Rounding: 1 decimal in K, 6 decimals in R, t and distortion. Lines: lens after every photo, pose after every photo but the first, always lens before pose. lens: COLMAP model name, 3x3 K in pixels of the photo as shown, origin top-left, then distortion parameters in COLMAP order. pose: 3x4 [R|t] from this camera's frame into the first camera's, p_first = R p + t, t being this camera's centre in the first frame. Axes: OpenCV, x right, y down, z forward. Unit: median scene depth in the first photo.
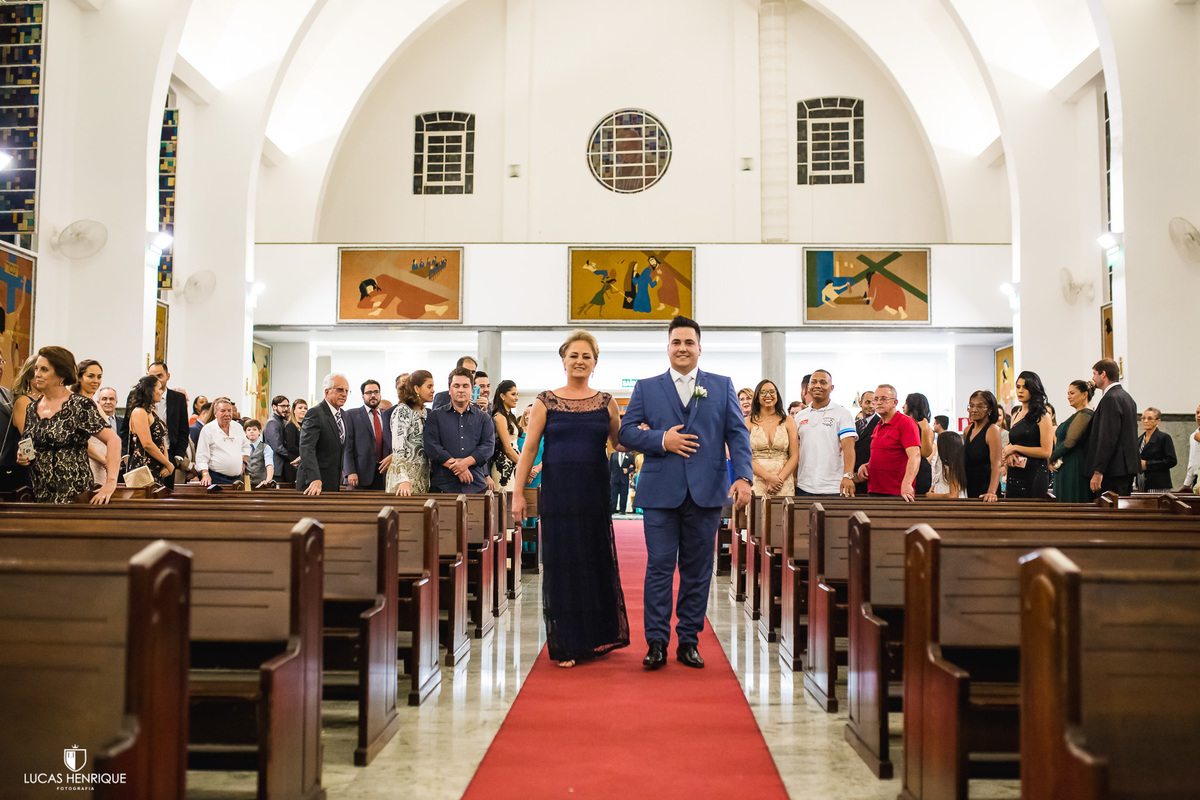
lens RADIAL K [[1362.3, 0, 578.3], [0, 1362.3, 399.0], [0, 0, 1]] dist [-0.010538, 0.000000]
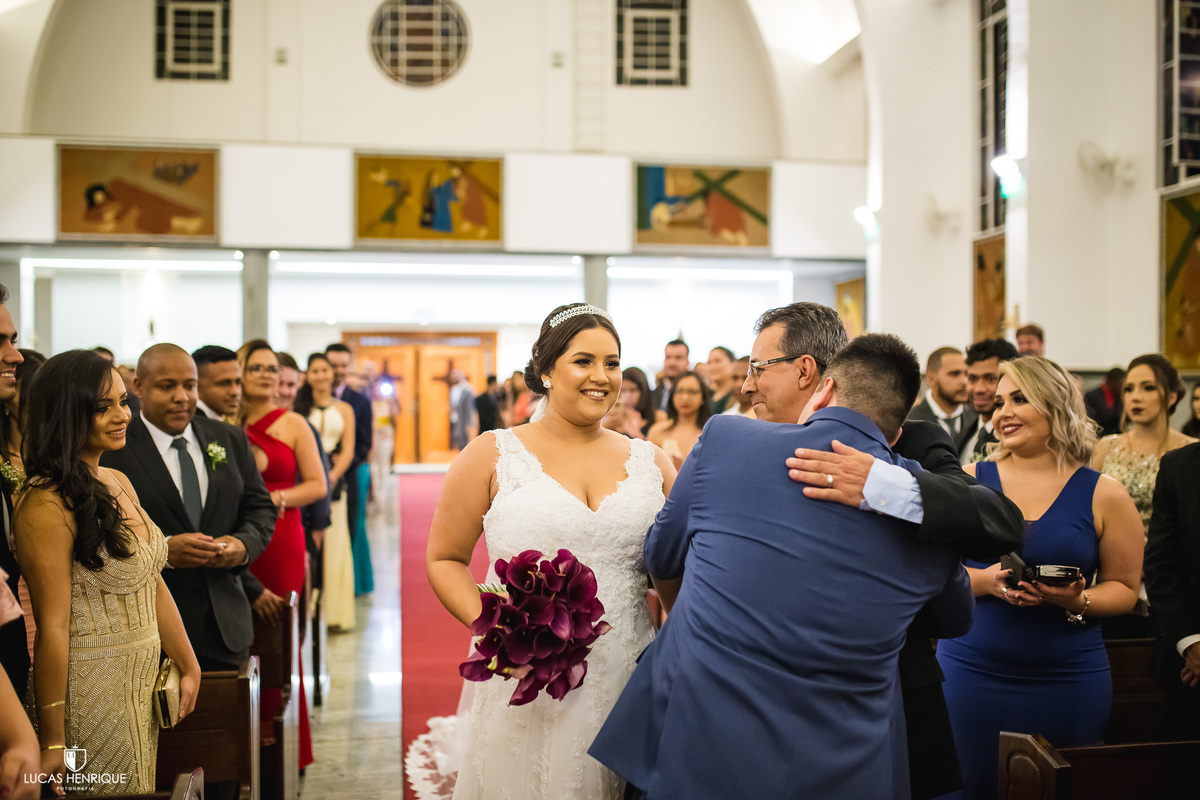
lens RADIAL K [[1362.3, 0, 622.8], [0, 1362.3, 395.4], [0, 0, 1]] dist [-0.010538, 0.000000]
pose [[0.978470, -0.005783, 0.206309, -0.015672], [-0.007907, 0.997823, 0.065471, -0.016691], [-0.206238, -0.065693, 0.976294, 0.132648]]
